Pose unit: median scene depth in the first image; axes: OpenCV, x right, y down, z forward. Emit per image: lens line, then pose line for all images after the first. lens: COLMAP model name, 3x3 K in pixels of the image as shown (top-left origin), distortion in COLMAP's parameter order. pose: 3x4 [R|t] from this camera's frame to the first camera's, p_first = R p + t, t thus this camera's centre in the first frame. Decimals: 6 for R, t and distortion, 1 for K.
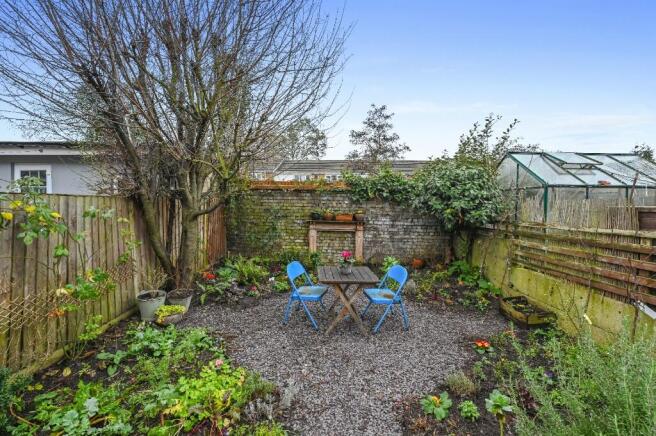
lens RADIAL K [[264.4, 0, 328.4], [0, 264.4, 215.3], [0, 0, 1]] dist [-0.021827, 0.000116]
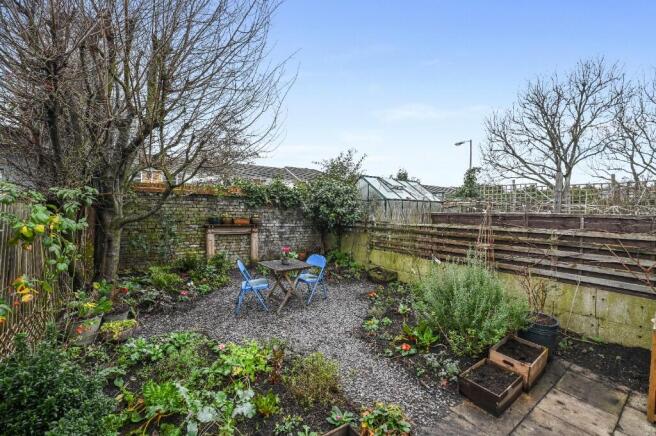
lens RADIAL K [[264.4, 0, 328.3], [0, 264.4, 218.0], [0, 0, 1]] dist [-0.021827, 0.000116]
pose [[0.811759, -0.016508, 0.583760, -0.351215], [0.015339, 0.999858, 0.006945, -0.008039], [-0.583792, 0.003317, 0.811897, -0.118954]]
